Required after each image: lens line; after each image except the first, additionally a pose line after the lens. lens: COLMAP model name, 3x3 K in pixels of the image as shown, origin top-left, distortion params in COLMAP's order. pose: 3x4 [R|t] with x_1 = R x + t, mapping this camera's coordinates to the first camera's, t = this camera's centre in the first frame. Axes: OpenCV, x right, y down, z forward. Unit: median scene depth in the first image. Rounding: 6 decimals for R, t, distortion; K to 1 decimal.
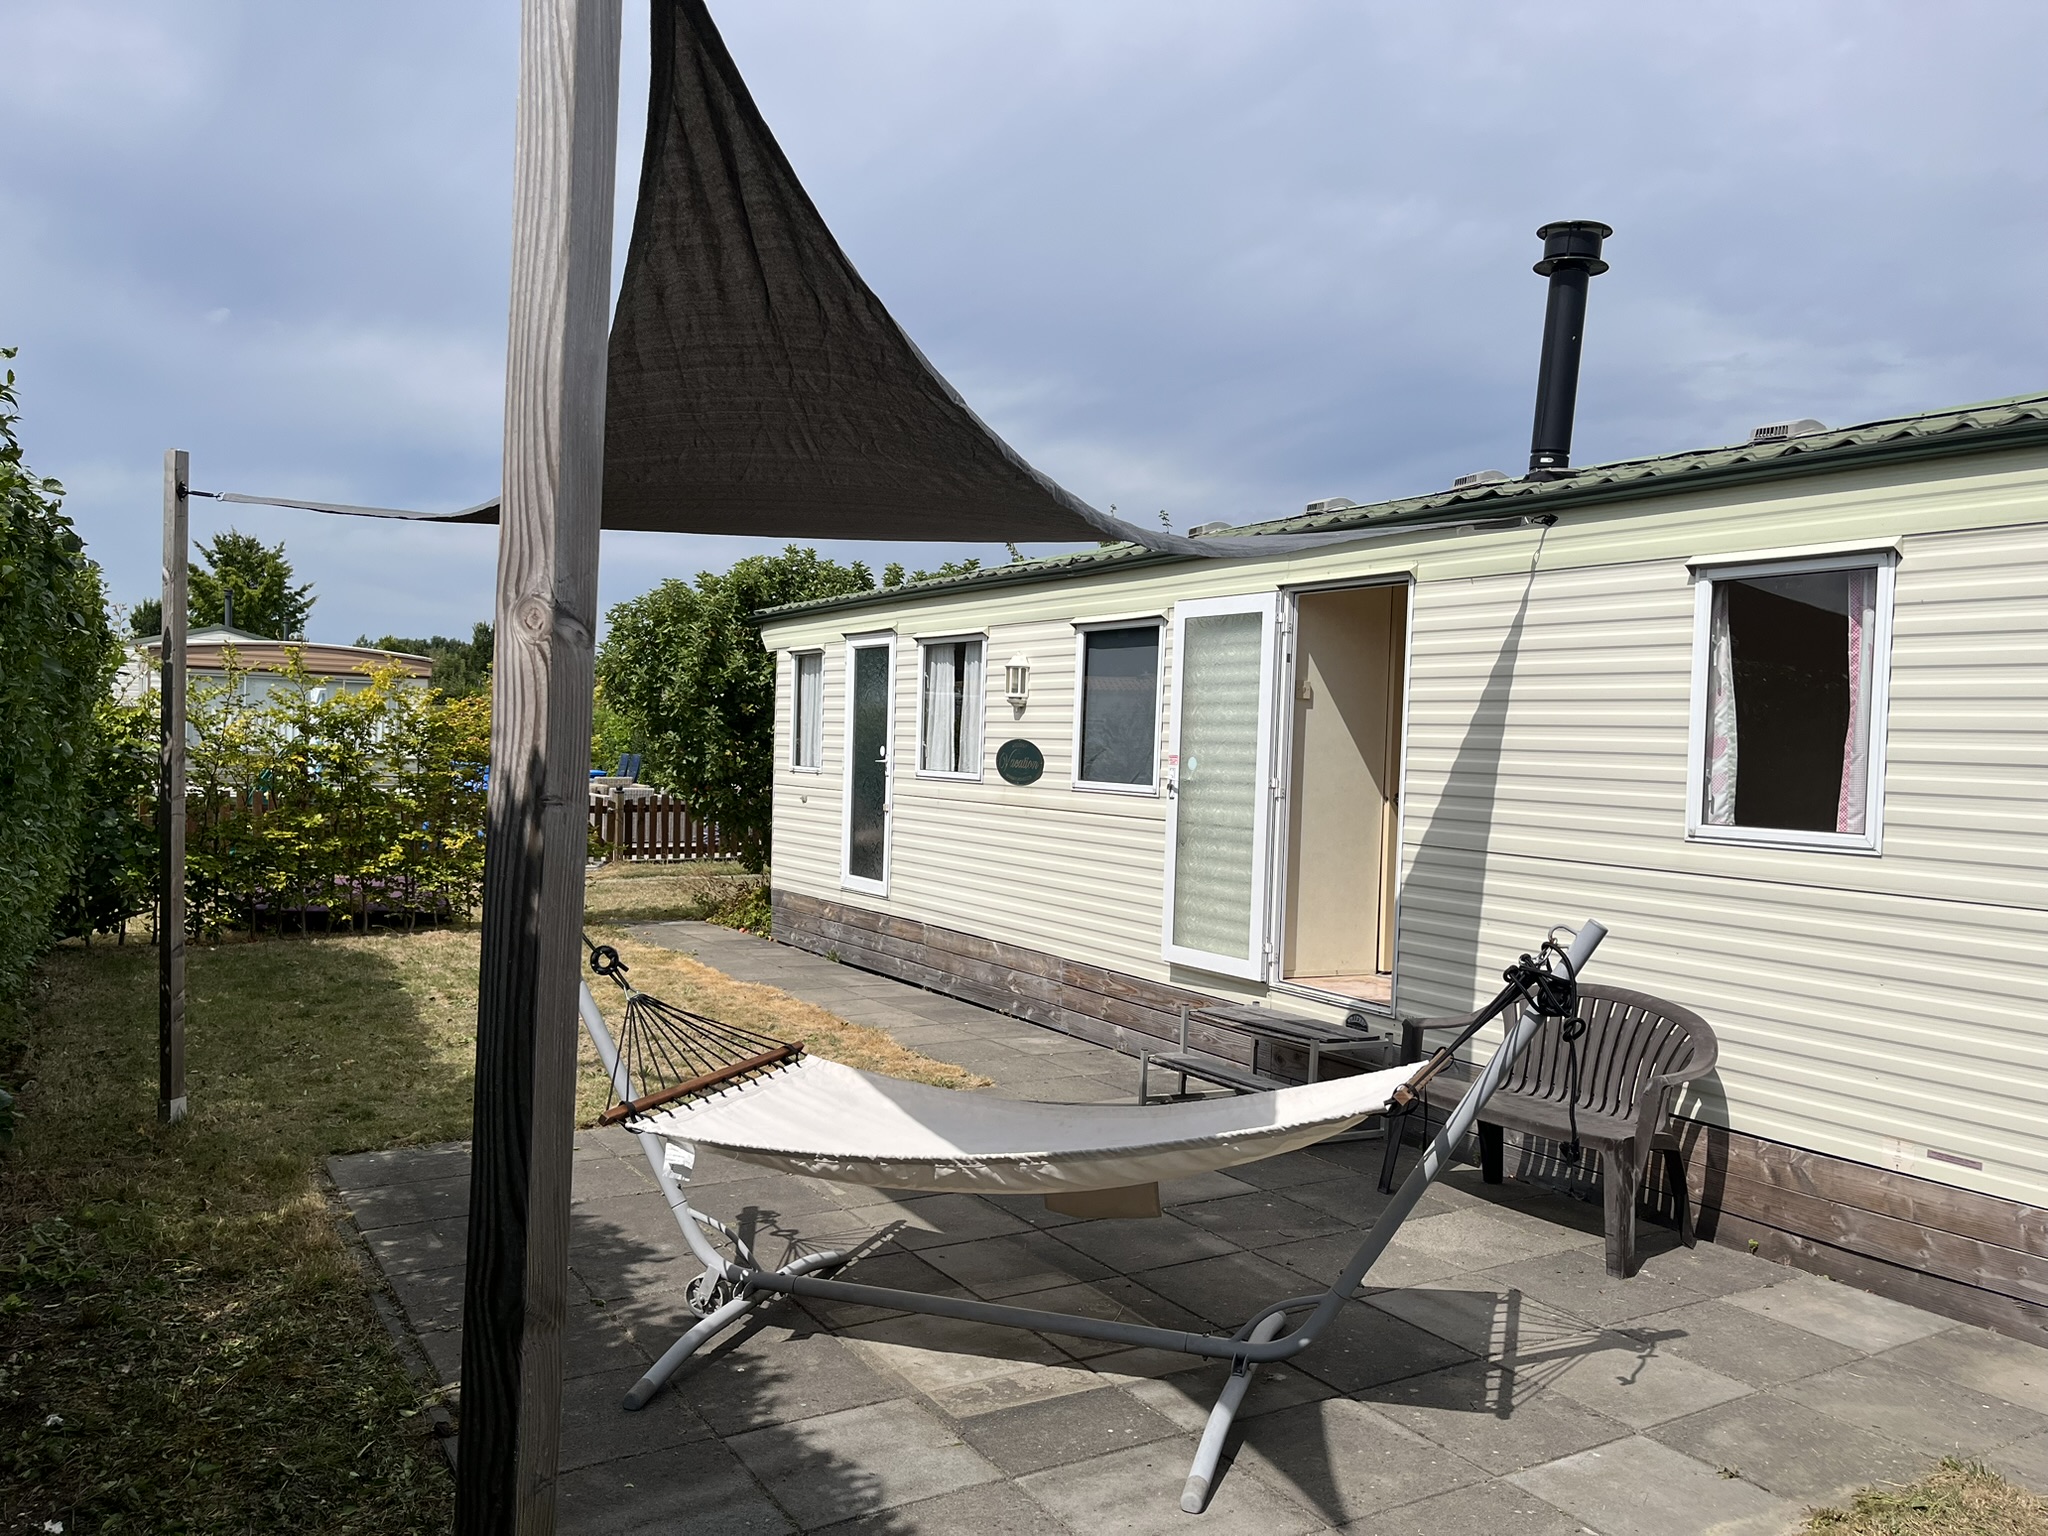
lens RADIAL K [[1553.9, 0, 1024.0], [0, 1553.9, 768.0], [0, 0, 1]] dist [0.006404, -0.033075]
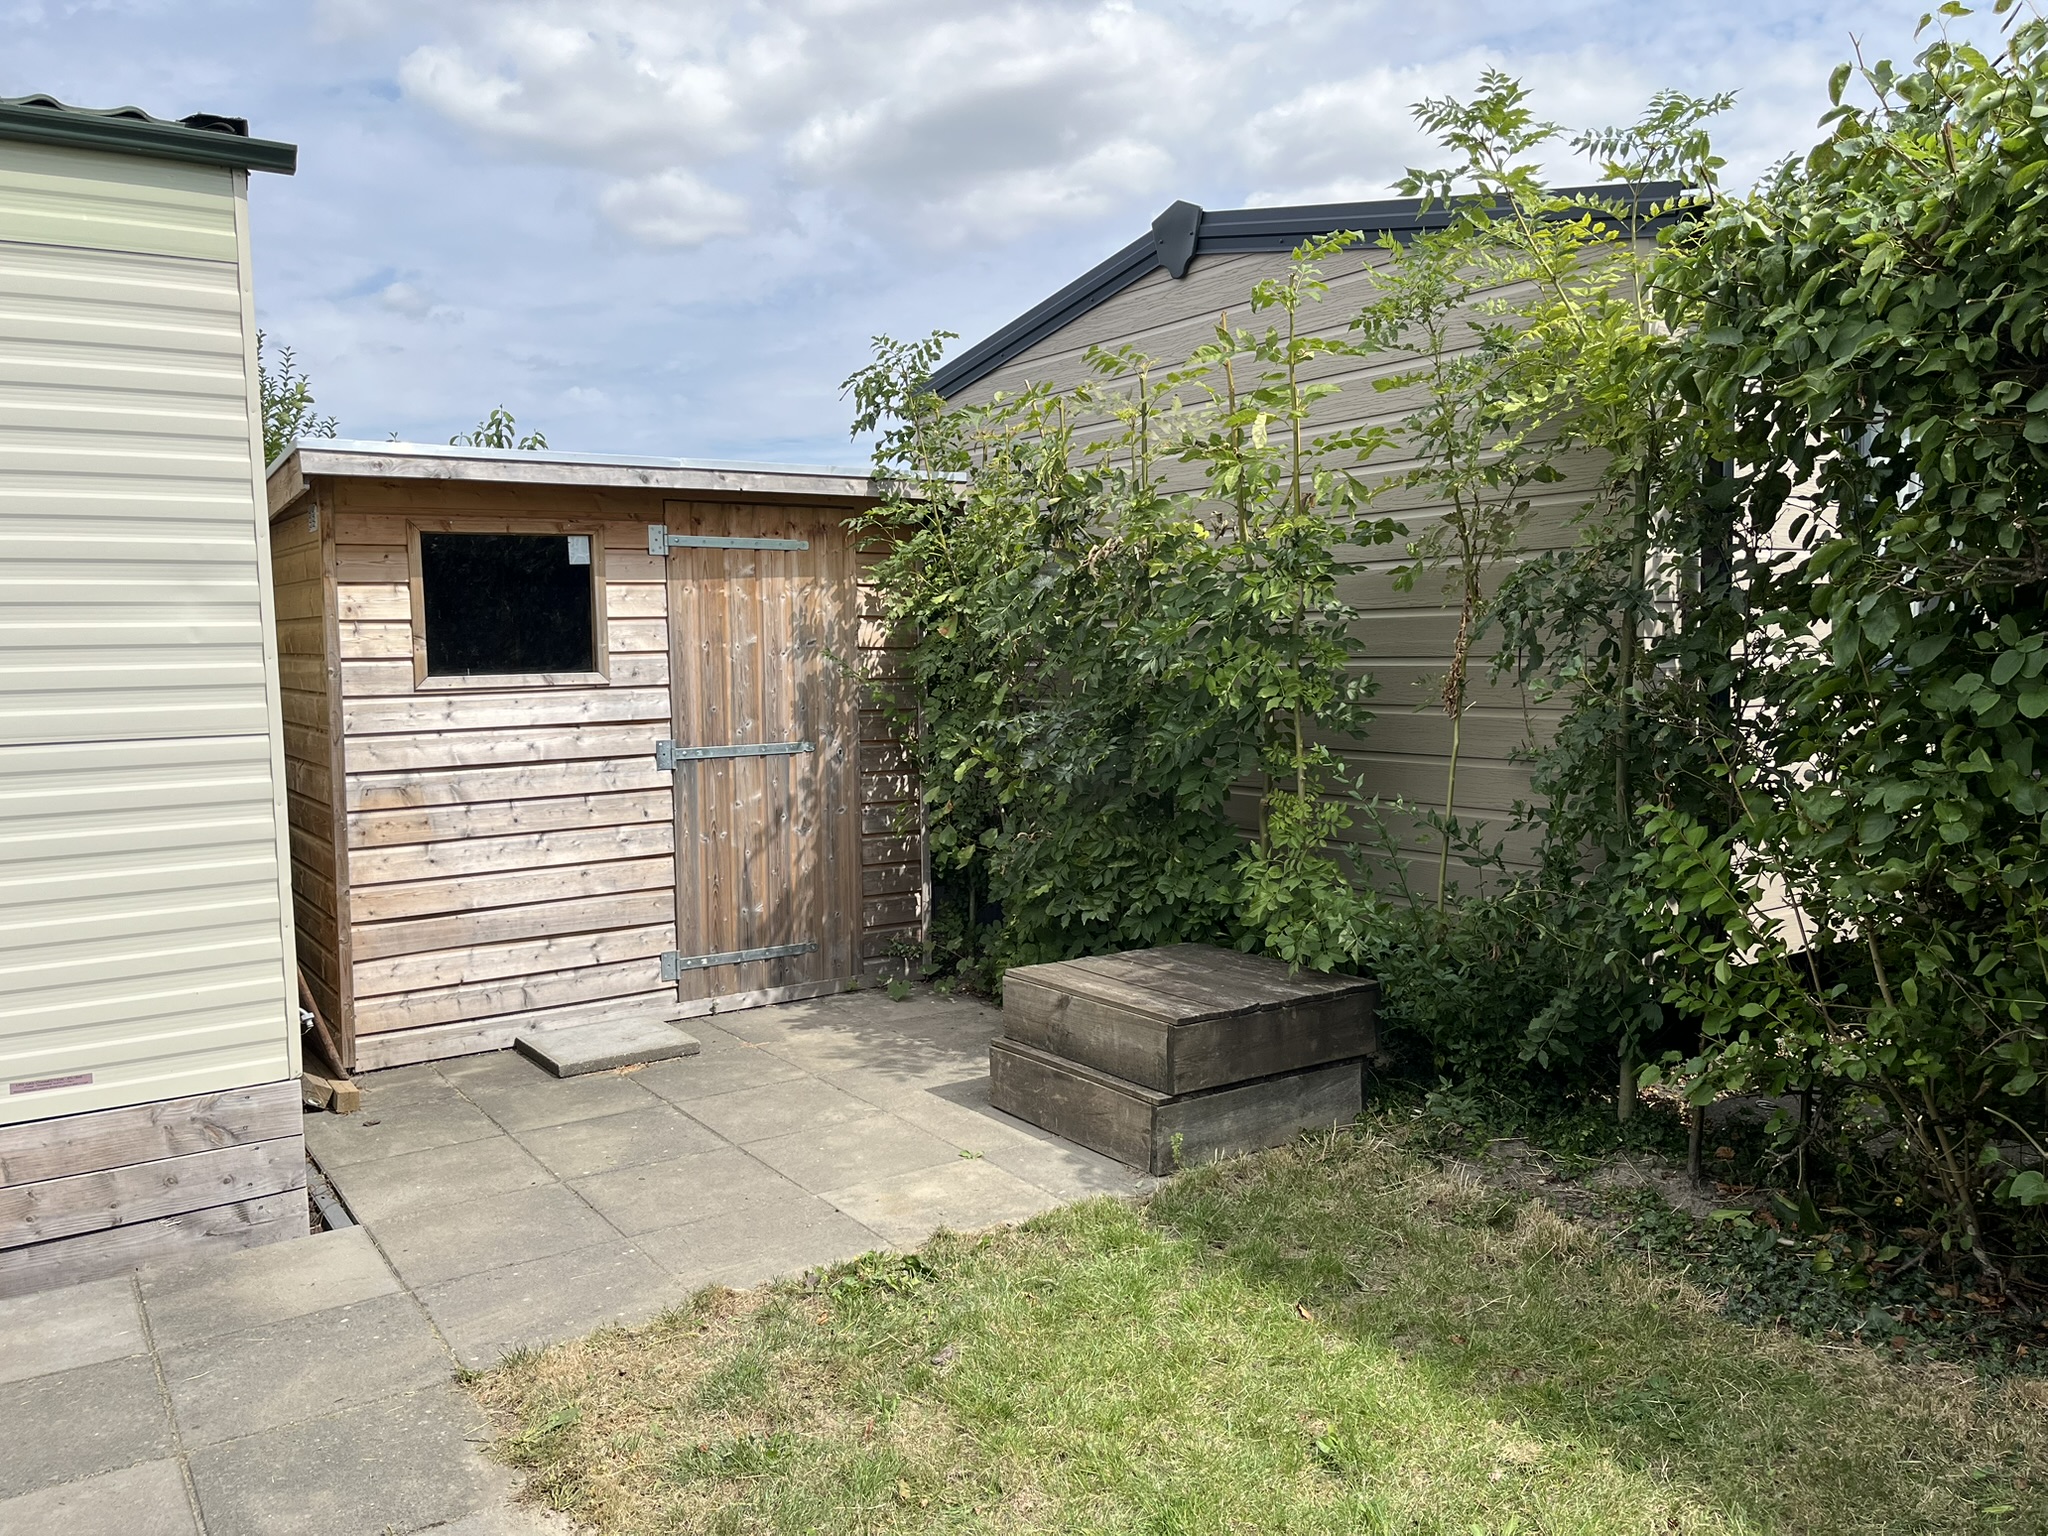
lens RADIAL K [[1553.9, 0, 1024.0], [0, 1553.9, 768.0], [0, 0, 1]] dist [0.006404, -0.033075]
pose [[-0.085307, -0.110744, 0.990181, -0.108627], [0.035173, 0.992850, 0.114072, 0.019211], [-0.995734, 0.044558, -0.080802, 0.366604]]
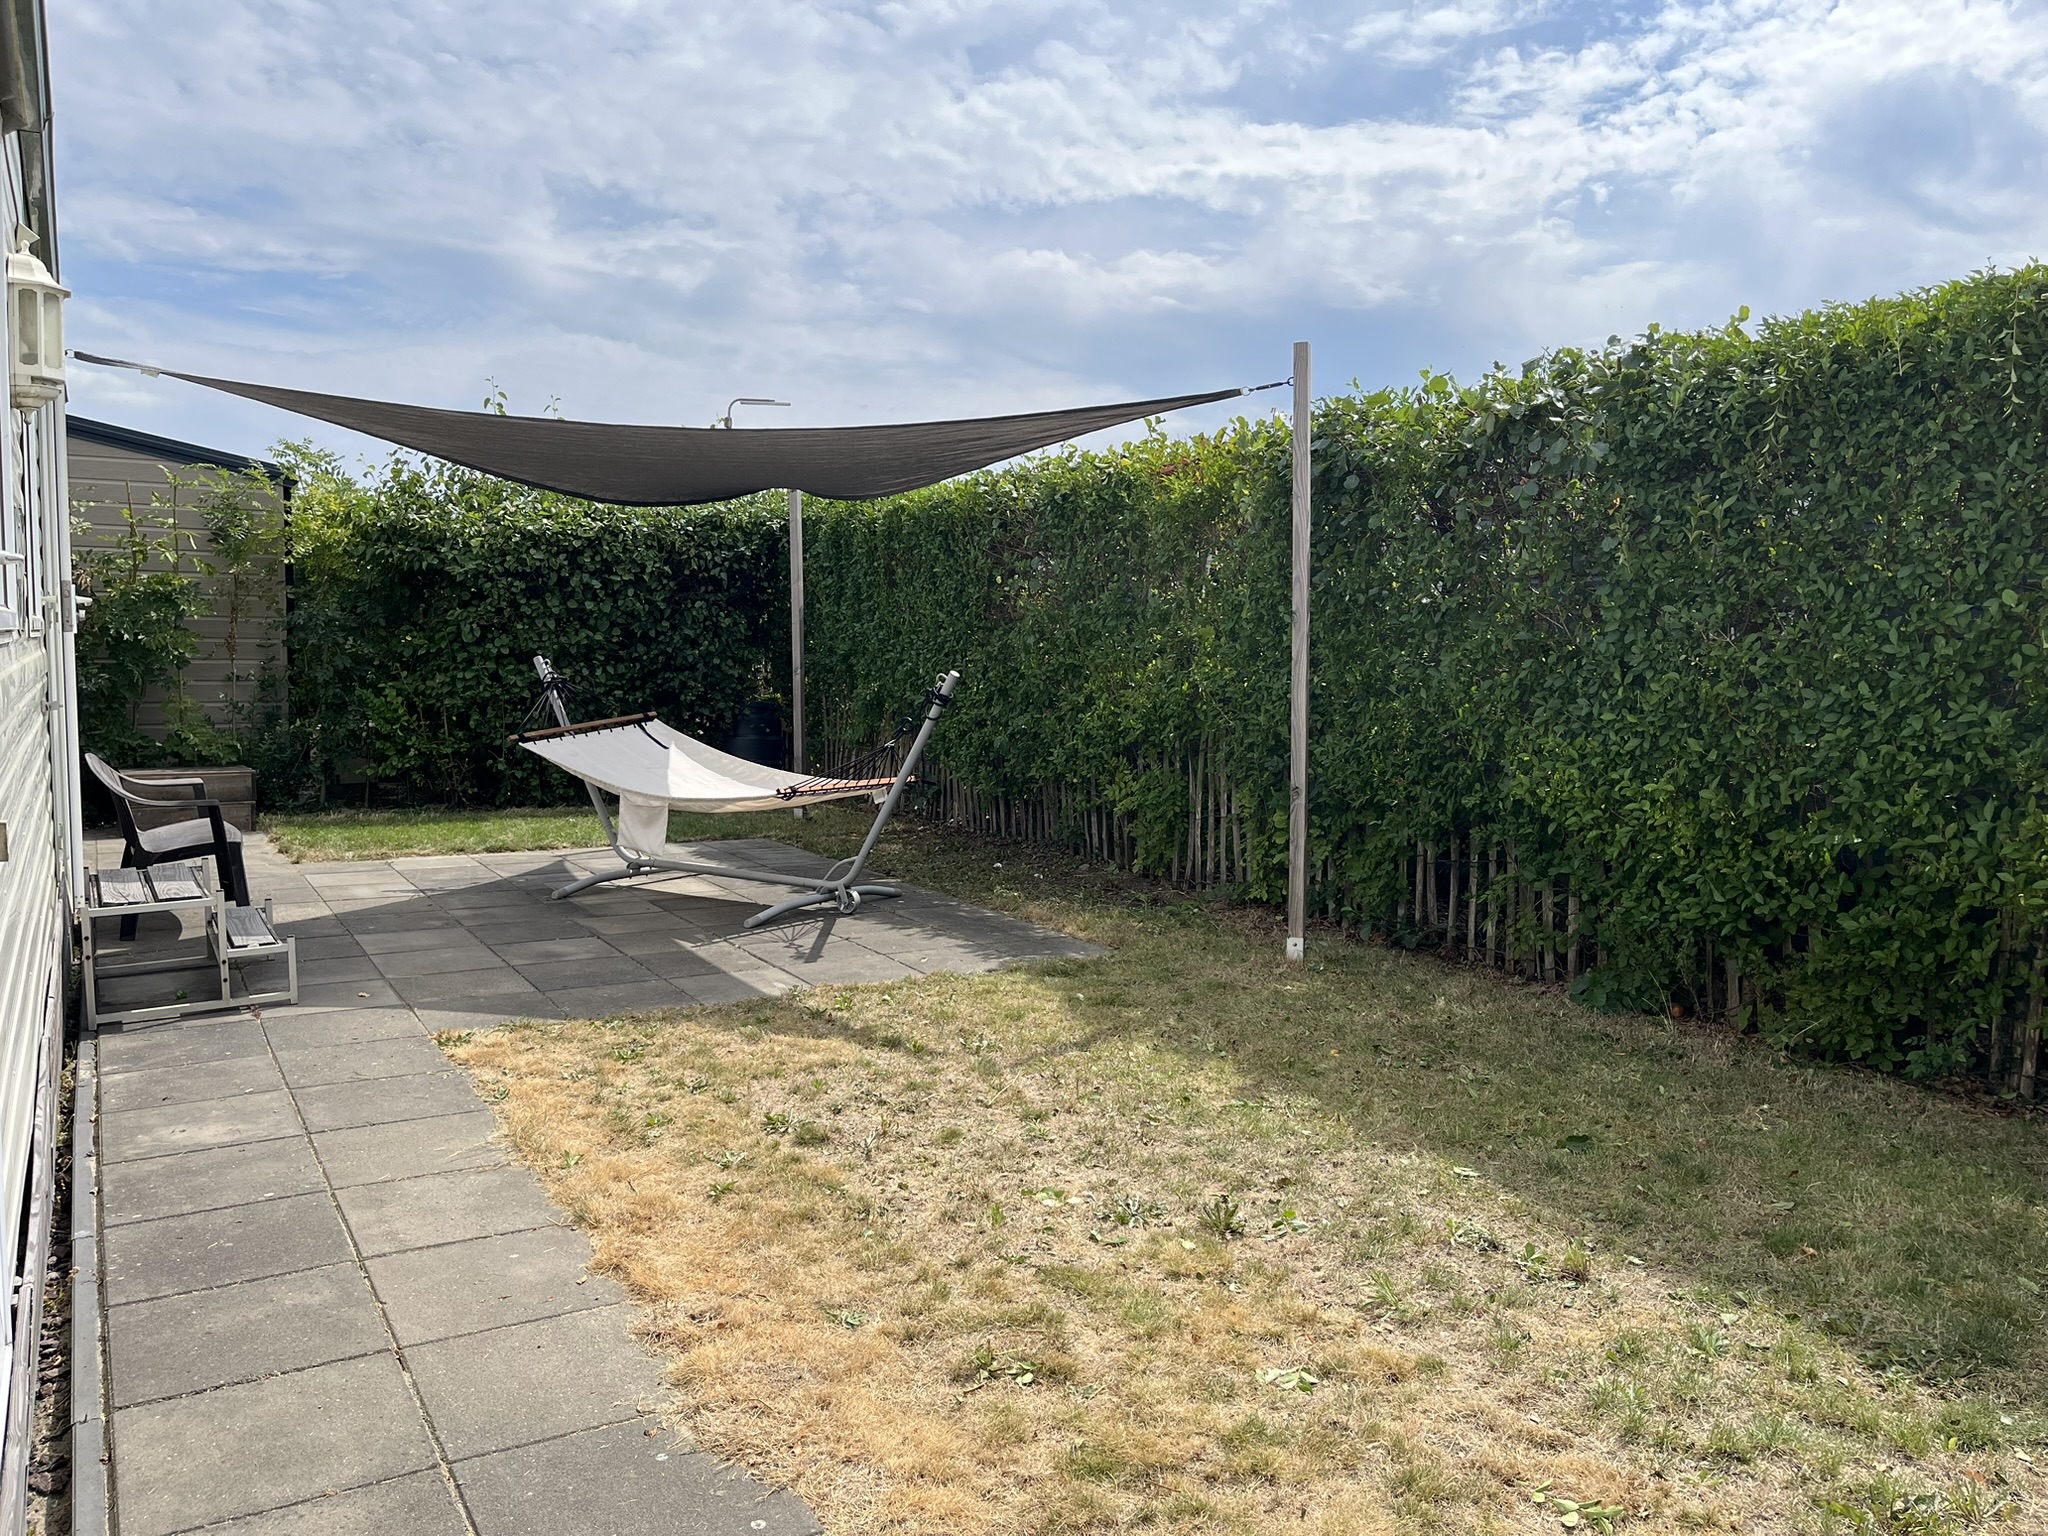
lens RADIAL K [[1553.9, 0, 1024.0], [0, 1553.9, 768.0], [0, 0, 1]] dist [0.006404, -0.033075]
pose [[-0.999109, -0.038093, -0.018197, -0.268643], [-0.039693, 0.994427, 0.097673, -0.002078], [0.014375, 0.098308, -0.995052, 1.678465]]
